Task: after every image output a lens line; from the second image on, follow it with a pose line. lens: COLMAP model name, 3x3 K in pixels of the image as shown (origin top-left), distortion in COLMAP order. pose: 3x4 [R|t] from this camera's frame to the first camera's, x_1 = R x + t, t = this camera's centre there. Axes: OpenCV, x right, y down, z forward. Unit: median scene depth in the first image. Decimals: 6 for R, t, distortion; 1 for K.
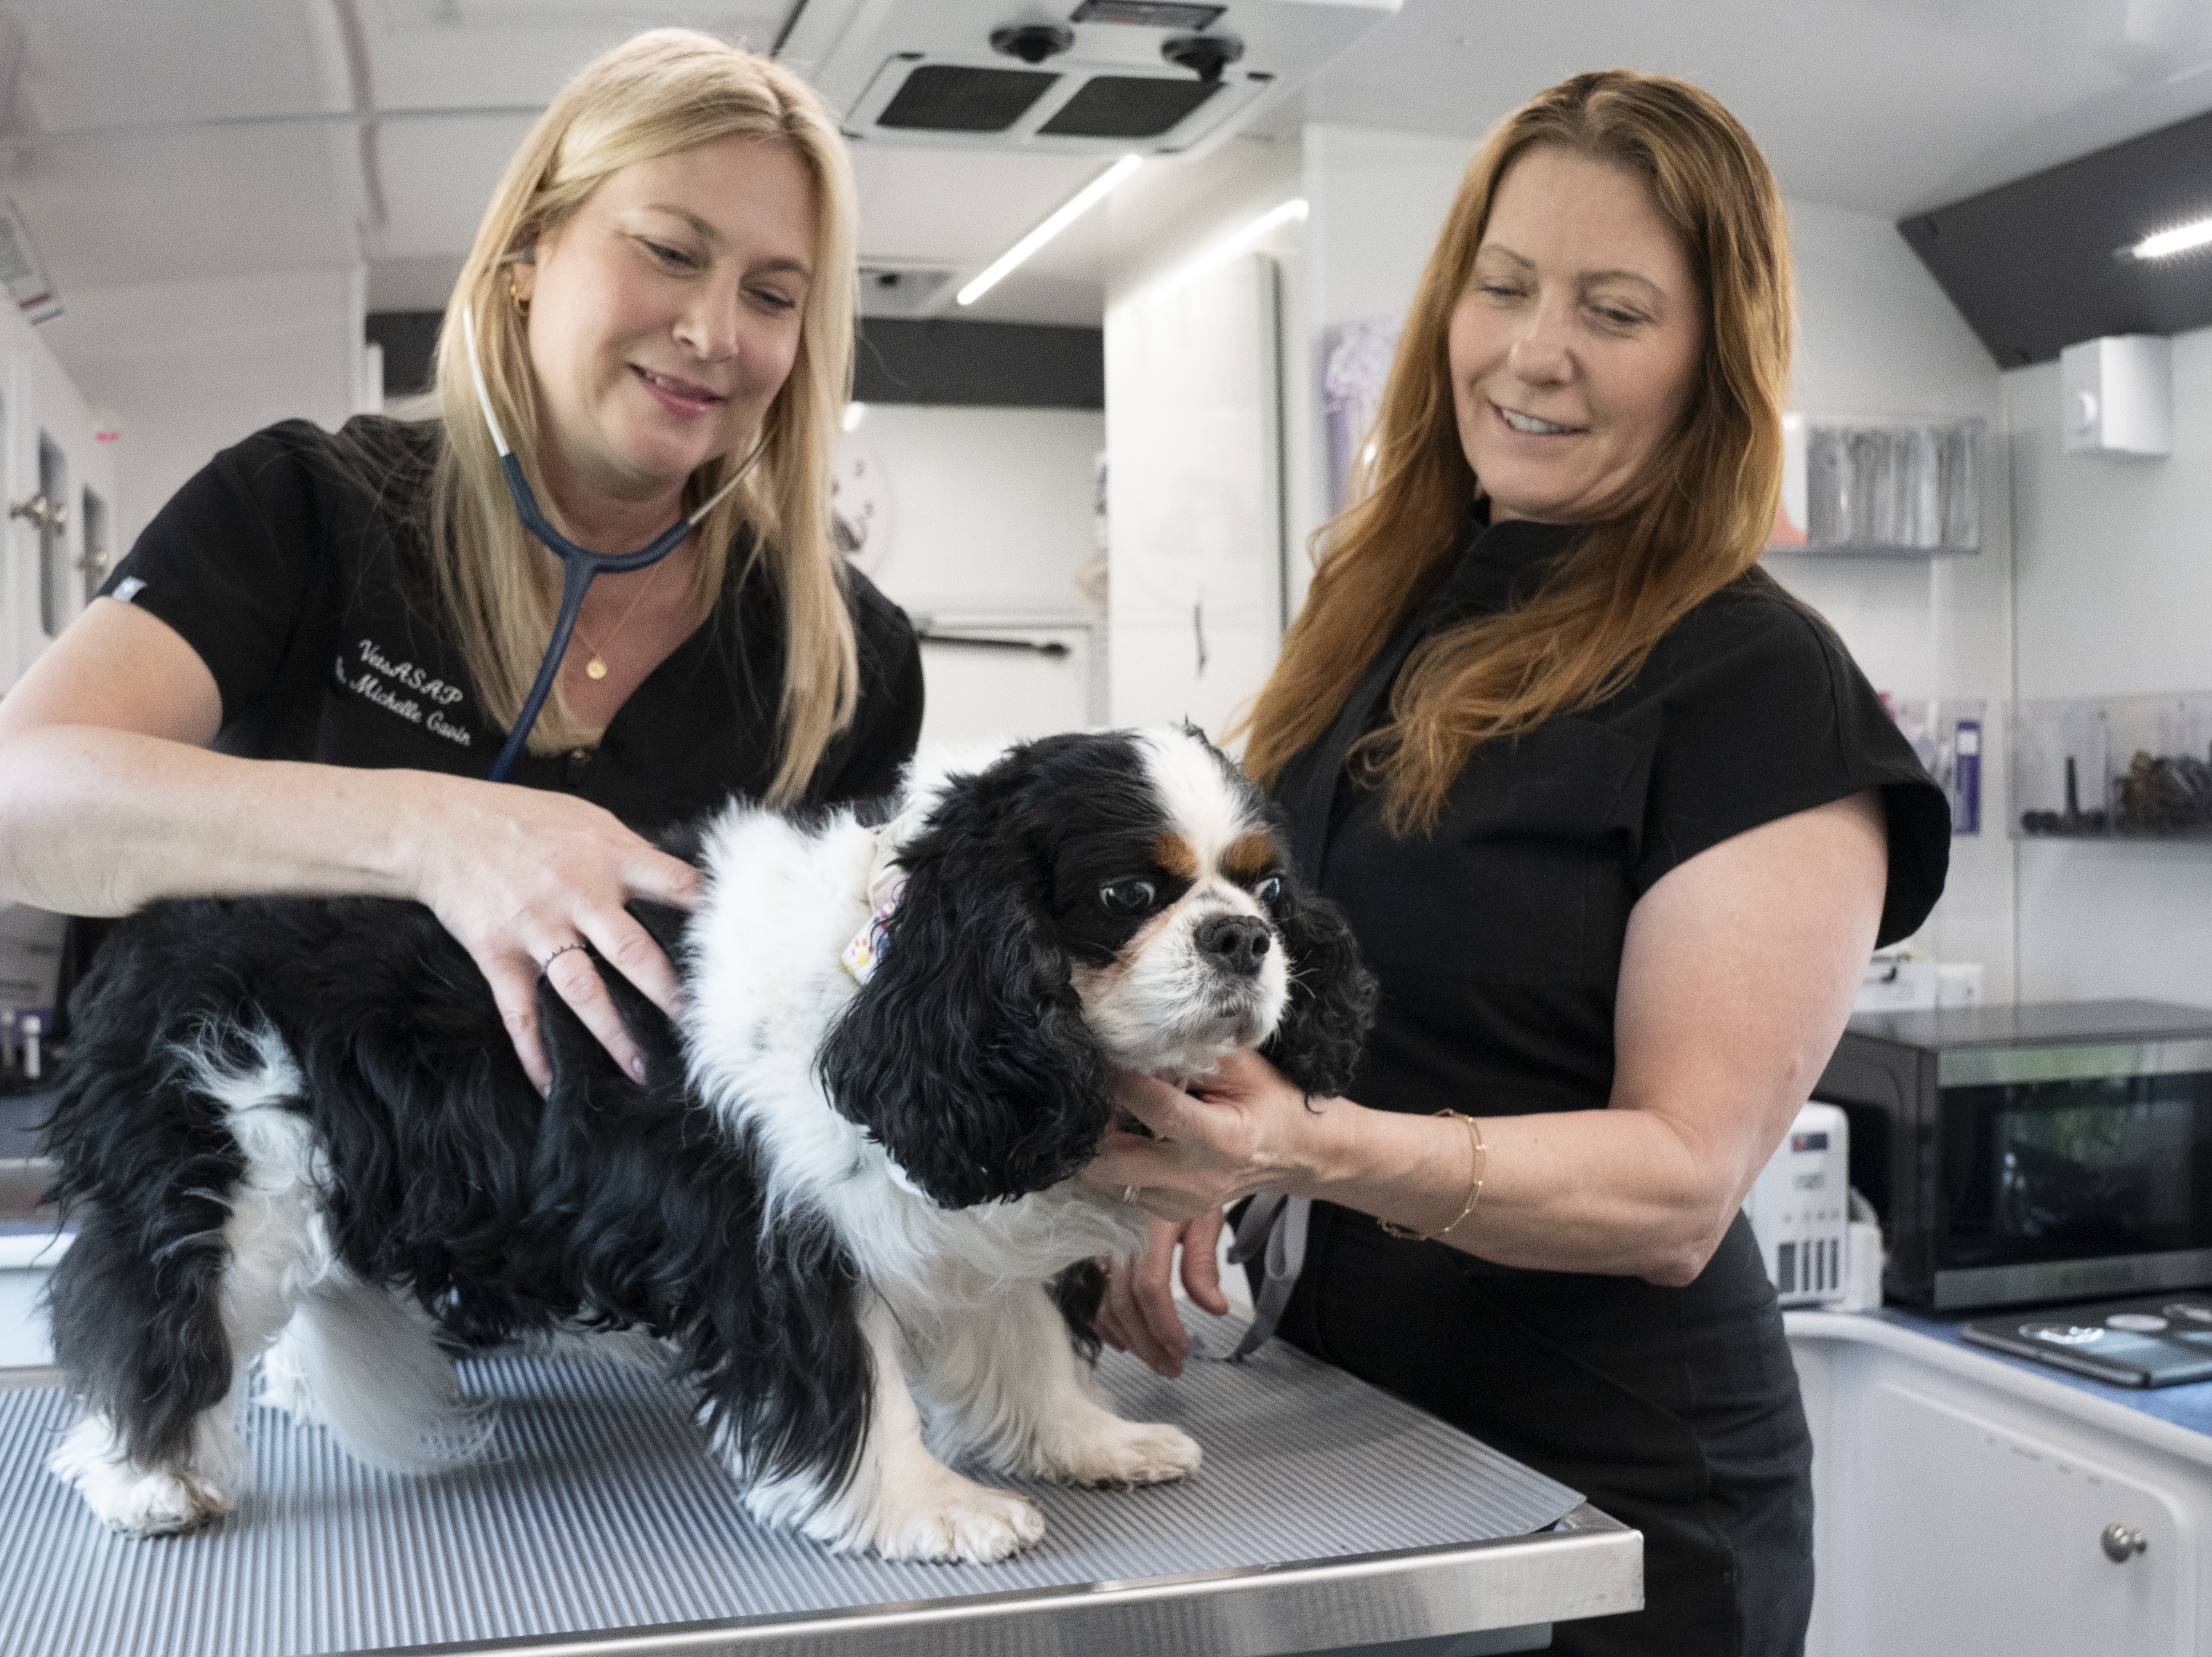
lens RADIAL K [[2602.7, 0, 1087.0], [0, 2602.7, 830.1], [0, 0, 1]] dist [-0.126006, 0.079666]
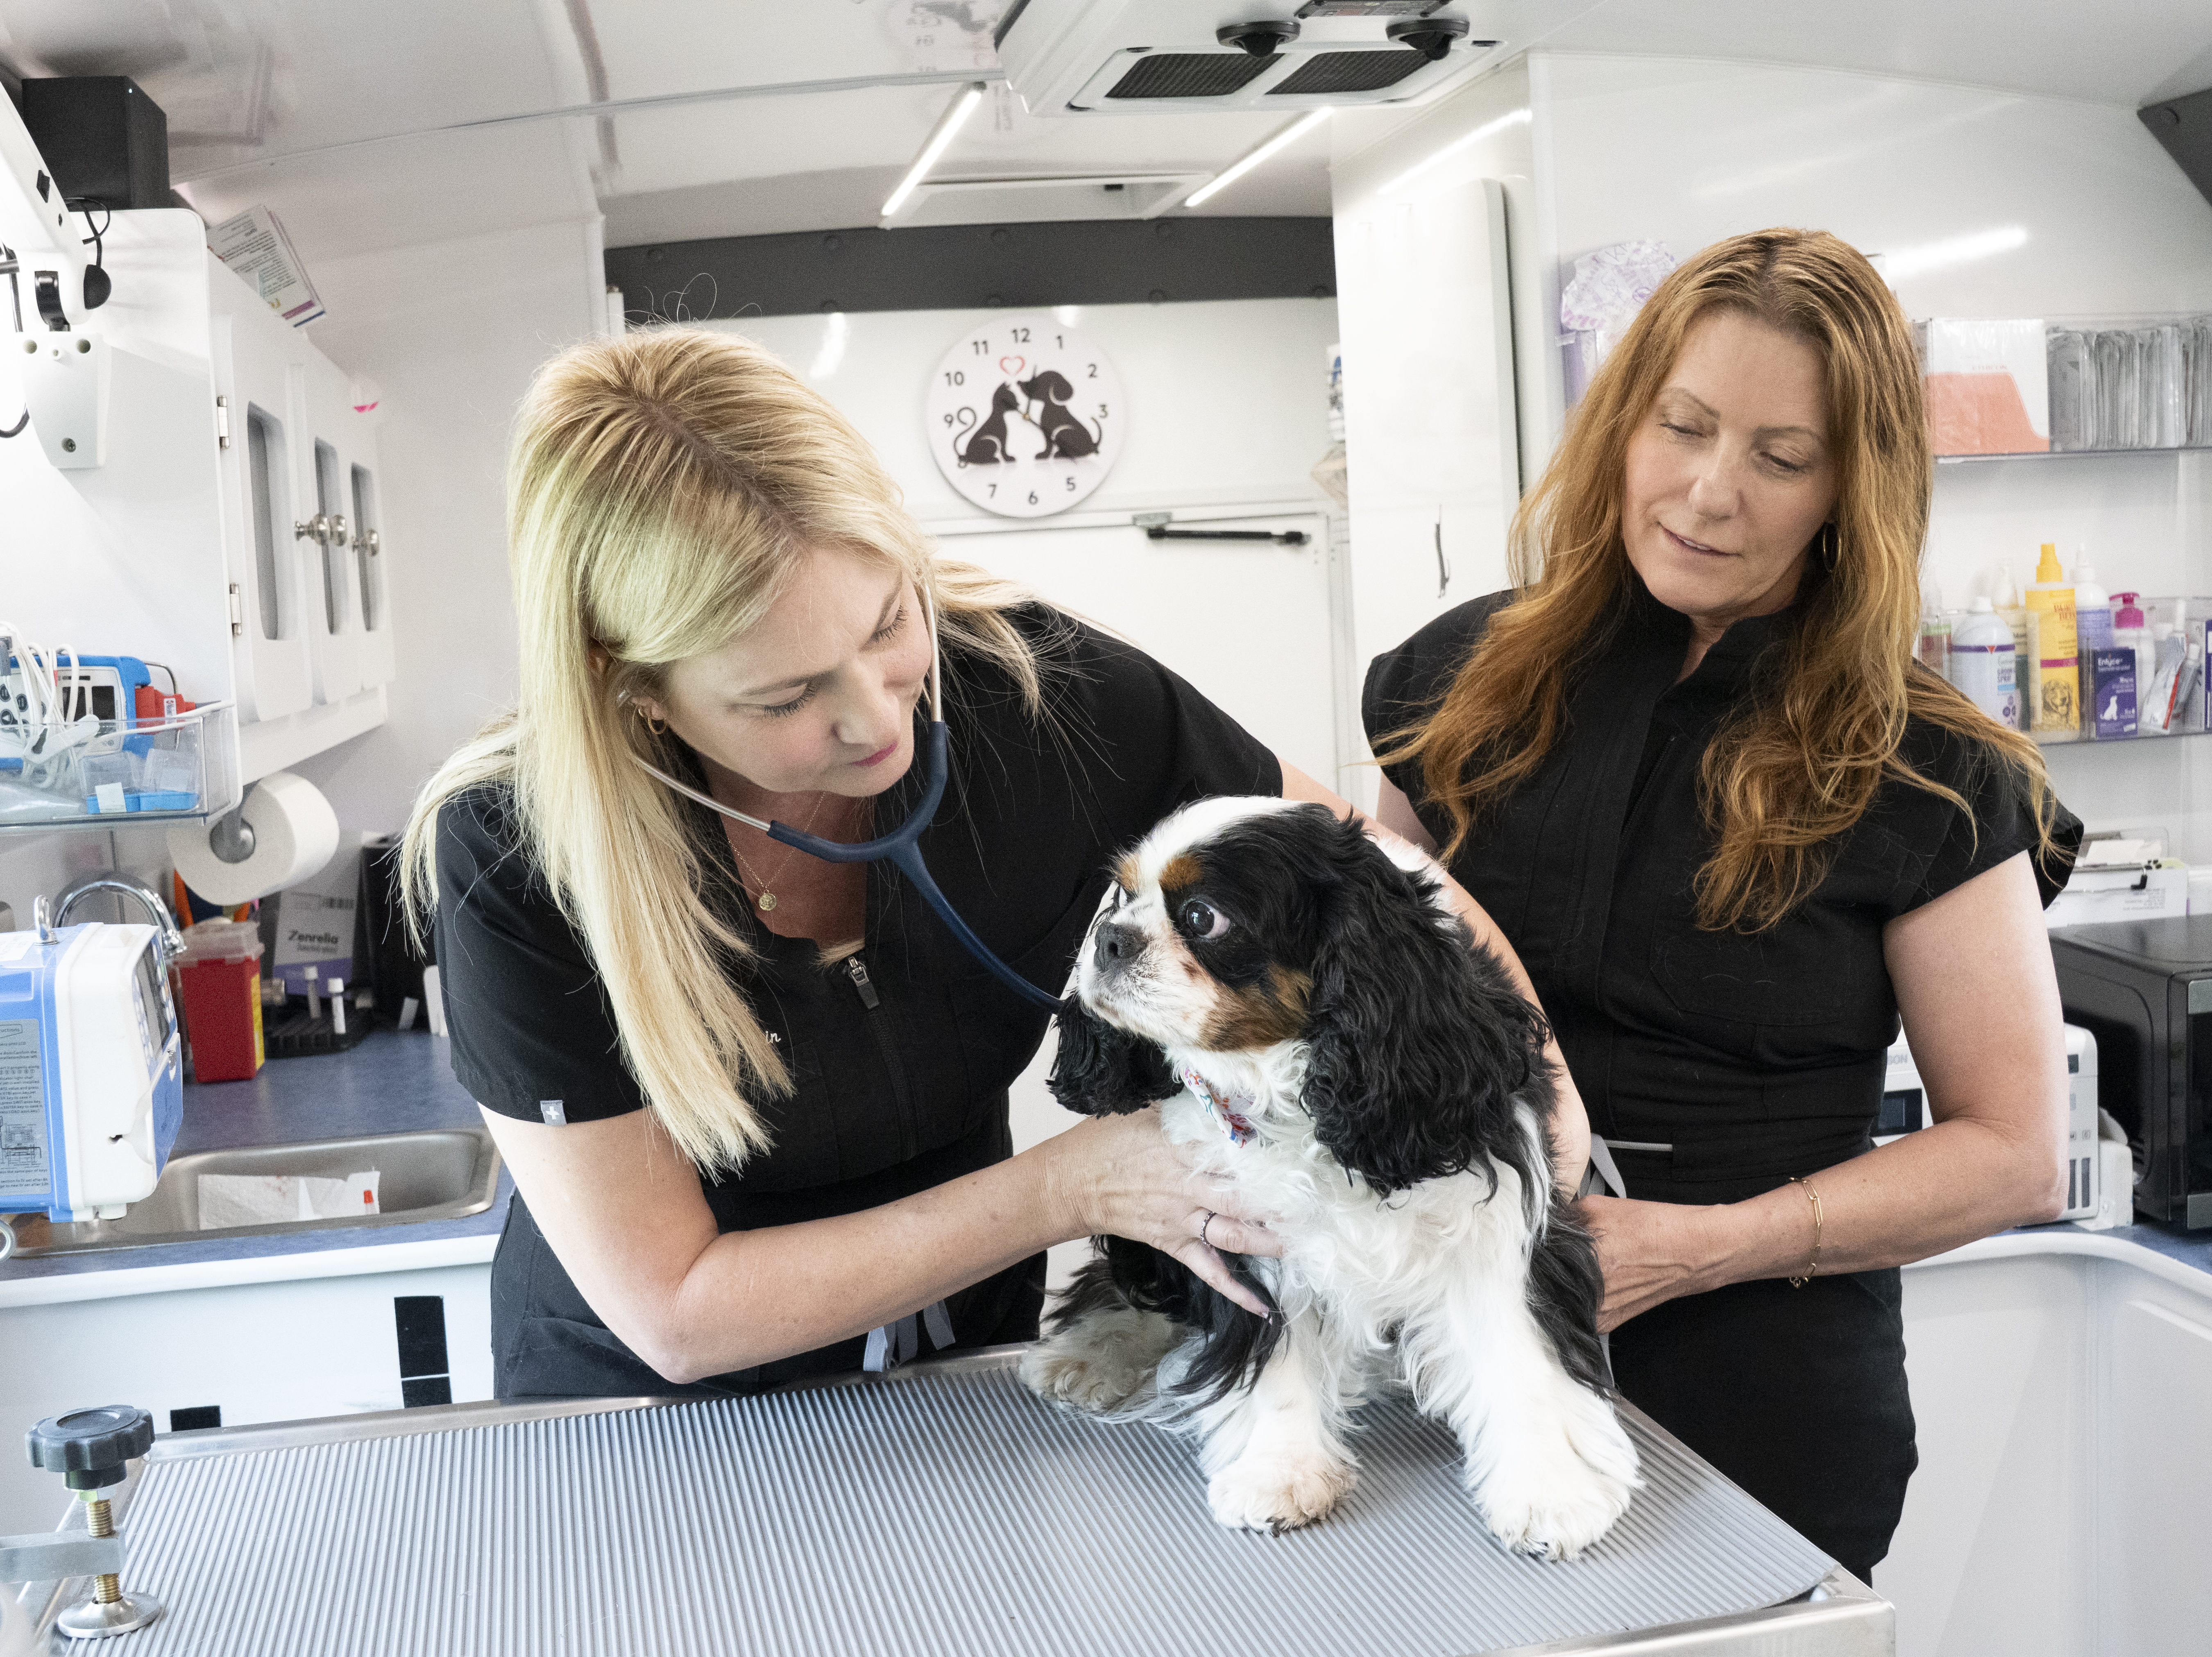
lens RADIAL K [[2617.8, 0, 1090.7], [0, 2617.8, 831.7], [0, 0, 1]] dist [-0.139656, 0.124950]
pose [[0.995281, -0.035053, -0.090486, -0.005139], [0.042467, 0.995780, 0.081352, -0.069150], [0.087252, -0.084810, 0.992570, -0.033312]]
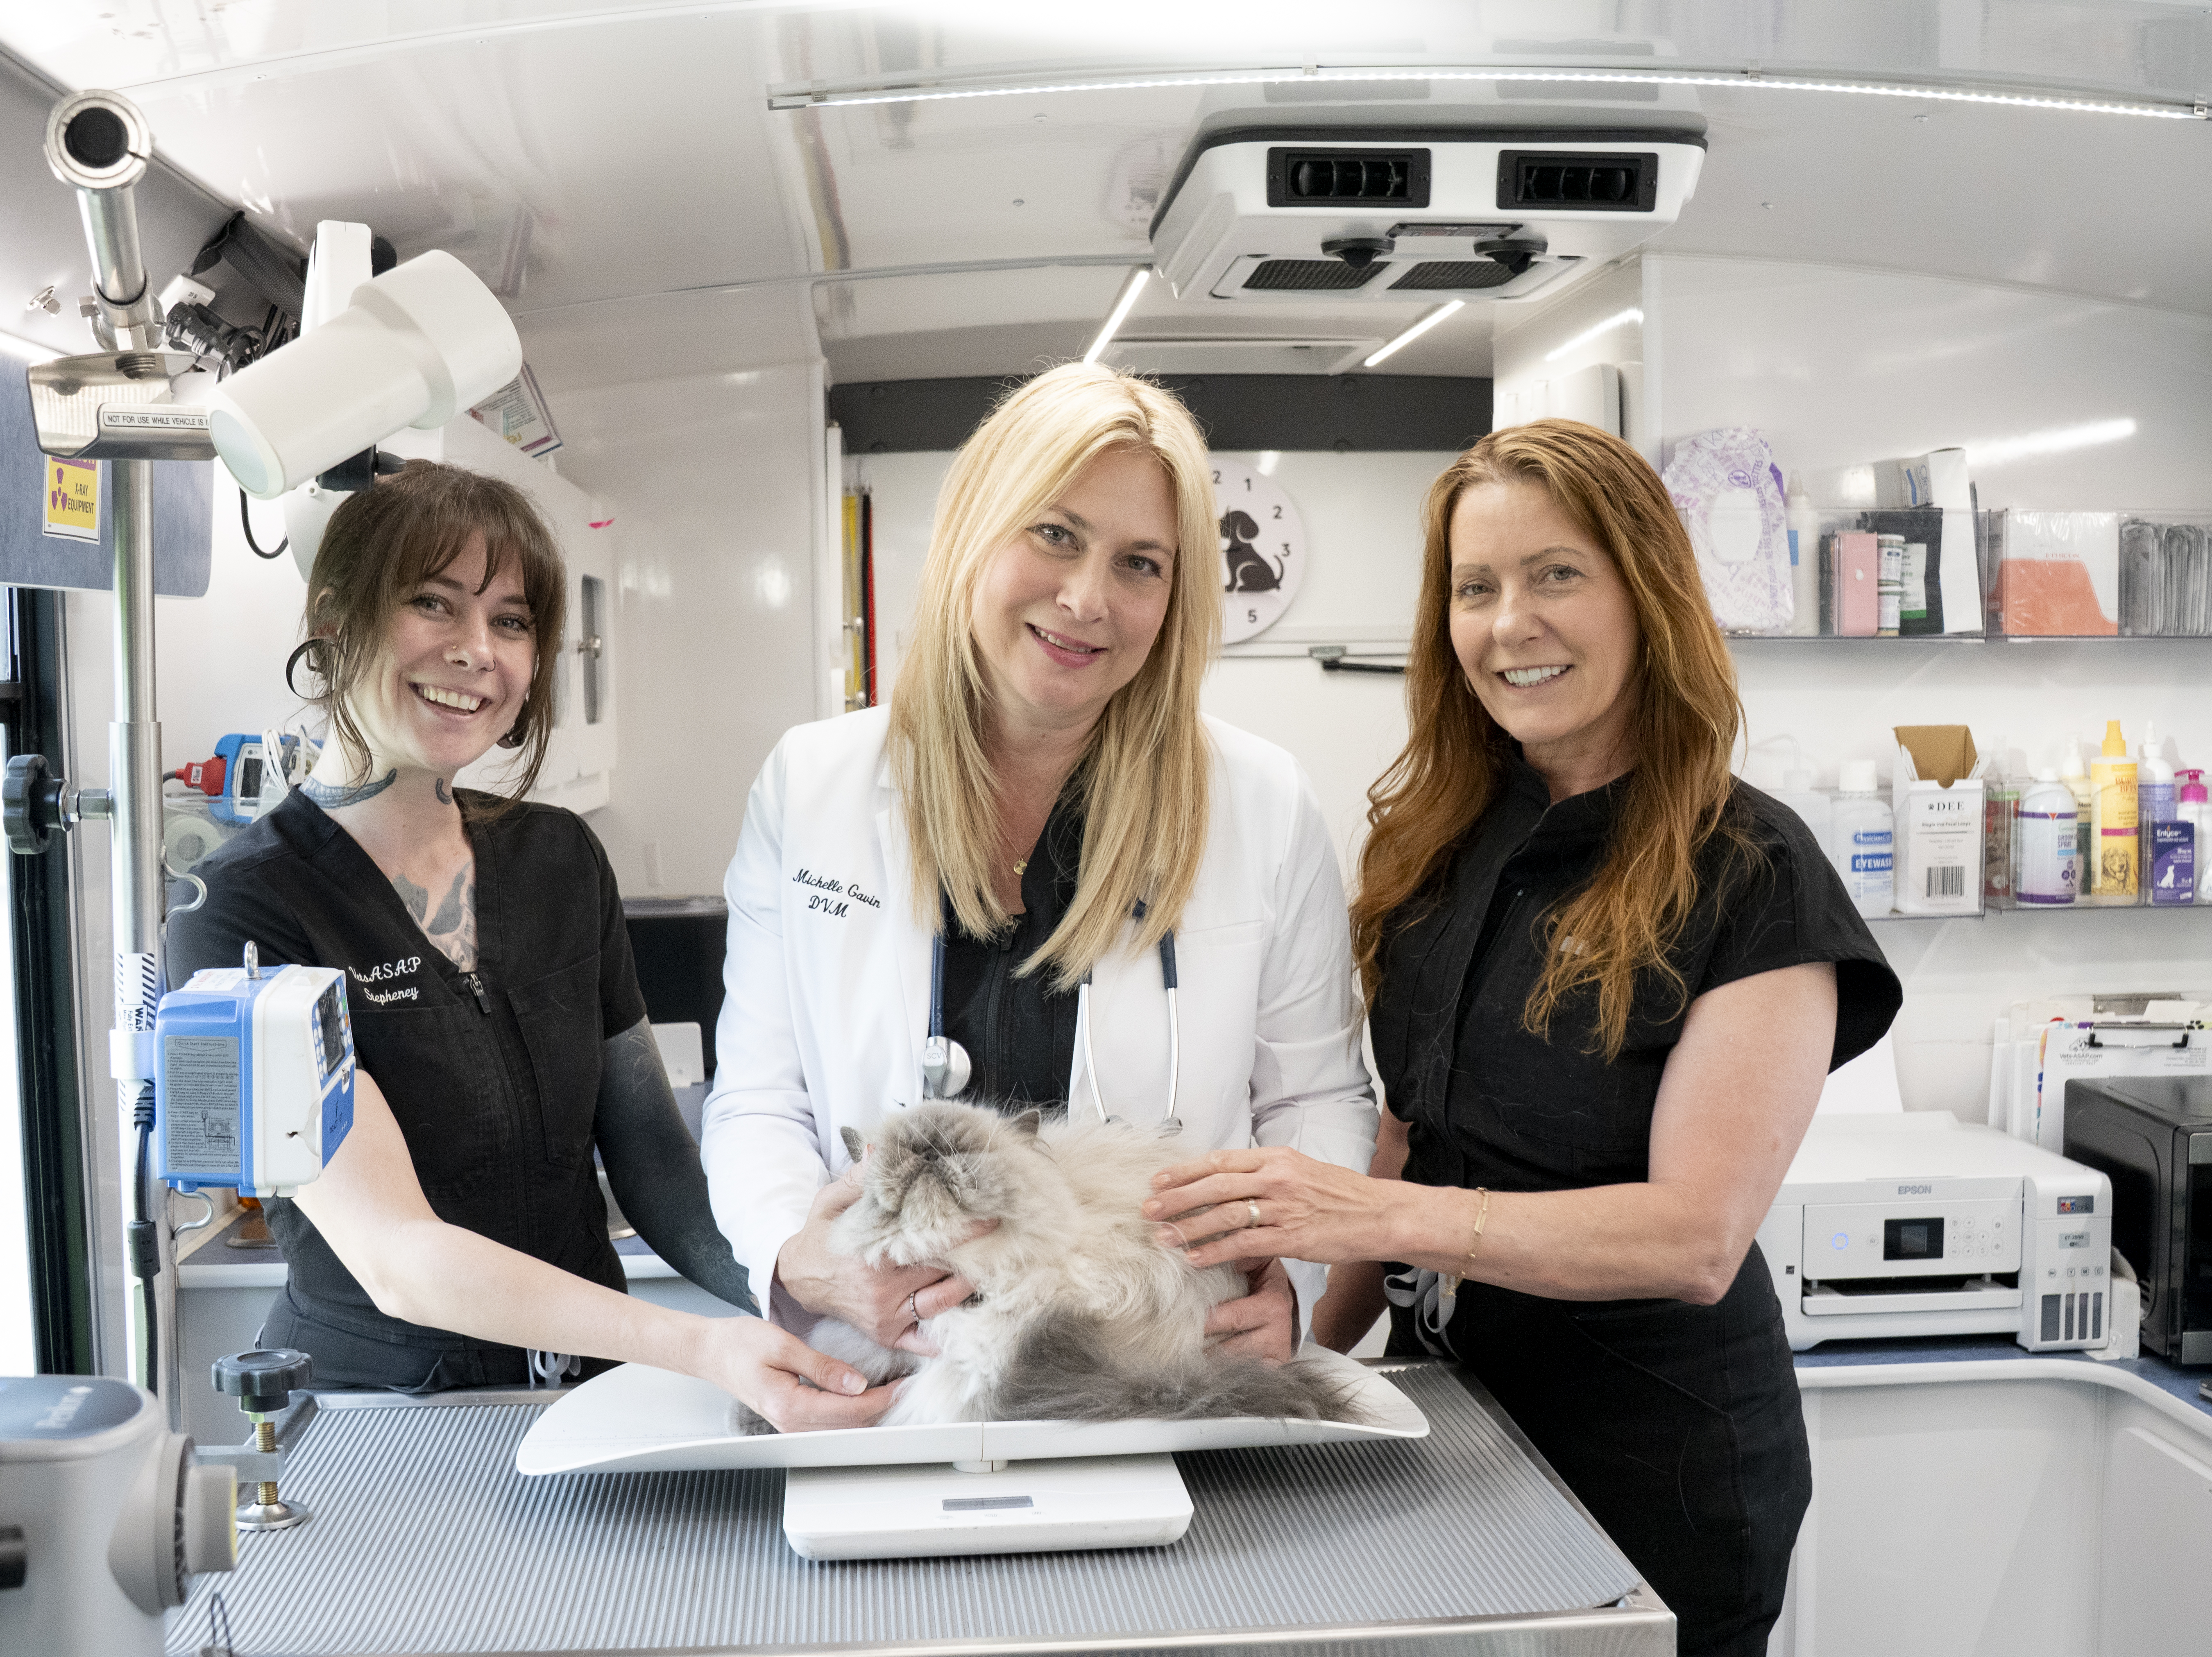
lens RADIAL K [[2617.8, 0, 1090.7], [0, 2617.8, 831.7], [0, 0, 1]] dist [-0.139656, 0.124950]
pose [[0.981092, 0.014027, -0.193032, 0.077200], [-0.006149, 0.999126, 0.041350, -0.080262], [0.193443, -0.039381, 0.980321, -0.148286]]
